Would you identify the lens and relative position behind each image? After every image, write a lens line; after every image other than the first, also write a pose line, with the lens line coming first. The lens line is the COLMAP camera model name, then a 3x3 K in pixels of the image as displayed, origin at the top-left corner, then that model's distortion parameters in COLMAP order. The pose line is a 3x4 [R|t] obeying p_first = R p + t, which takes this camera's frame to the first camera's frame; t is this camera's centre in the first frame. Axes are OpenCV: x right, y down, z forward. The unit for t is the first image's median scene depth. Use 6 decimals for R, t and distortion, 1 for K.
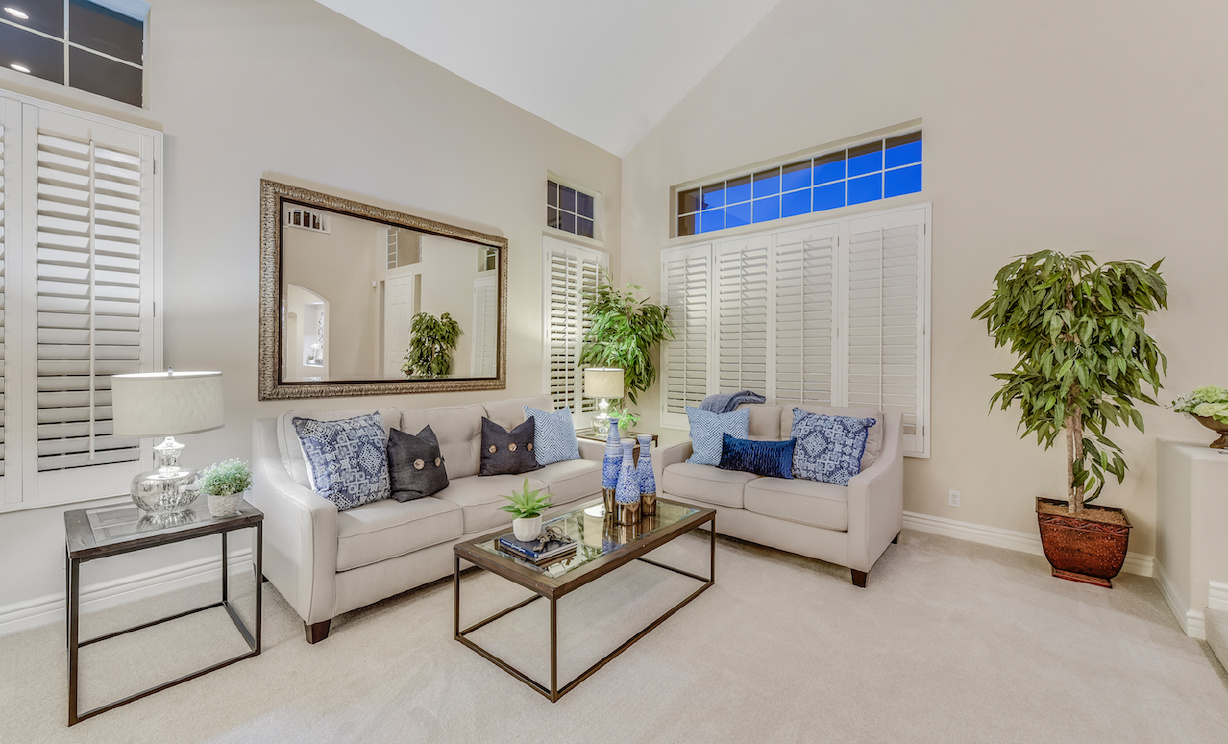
lens RADIAL K [[501.0, 0, 617.3], [0, 501.0, 361.2], [0, 0, 1]] dist [0.000624, 0.000106]
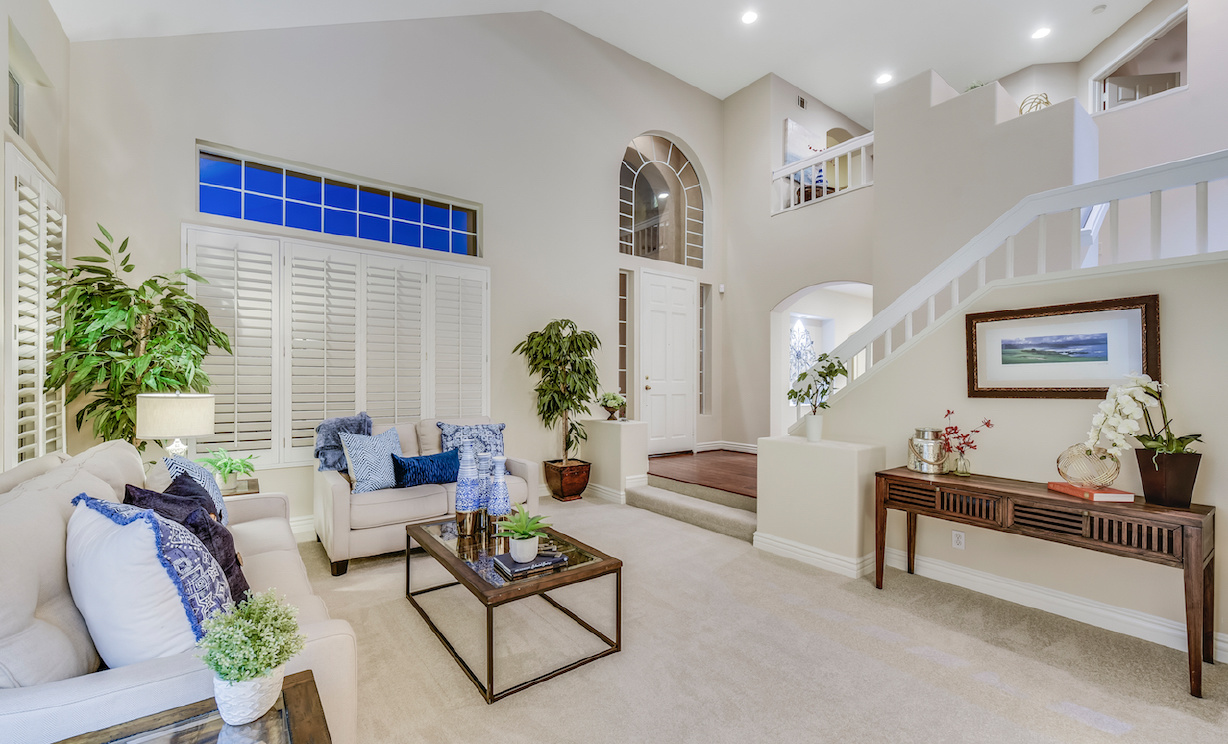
lens RADIAL K [[489.2, 0, 614.3], [0, 489.2, 365.5], [0, 0, 1]] dist [0.011315, 0.000065]
pose [[0.231488, 0.023185, 0.972562, -0.626497], [-0.005525, 0.999731, -0.022517, -0.013085], [-0.972822, -0.000161, 0.231554, 0.337674]]
